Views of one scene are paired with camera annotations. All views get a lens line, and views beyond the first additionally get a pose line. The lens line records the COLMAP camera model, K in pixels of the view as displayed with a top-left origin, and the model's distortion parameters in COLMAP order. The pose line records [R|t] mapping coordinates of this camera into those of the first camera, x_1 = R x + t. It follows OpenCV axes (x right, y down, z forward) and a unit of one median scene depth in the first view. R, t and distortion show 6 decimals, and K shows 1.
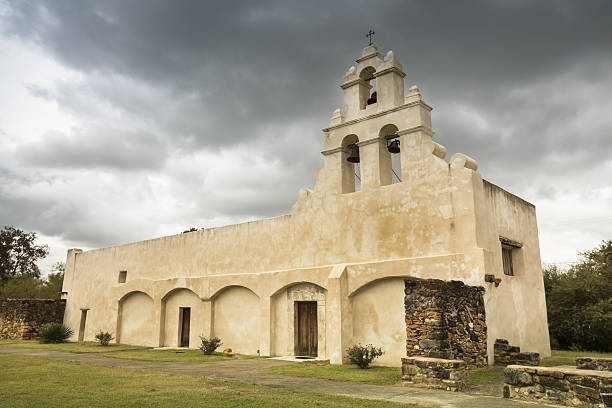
lens RADIAL K [[417.2, 0, 306.0], [0, 417.2, 204.0], [0, 0, 1]] dist [0.009004, 0.006335]
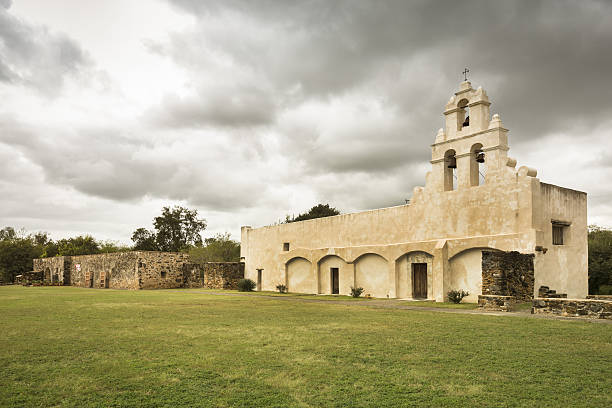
lens RADIAL K [[916.1, 0, 306.0], [0, 916.1, 204.0], [0, 0, 1]] dist [-0.028907, -0.009670]
pose [[0.998772, -0.010399, -0.048437, -0.243170], [0.019092, 0.982996, 0.182629, -0.579511], [0.045714, -0.183330, 0.981988, -2.187482]]
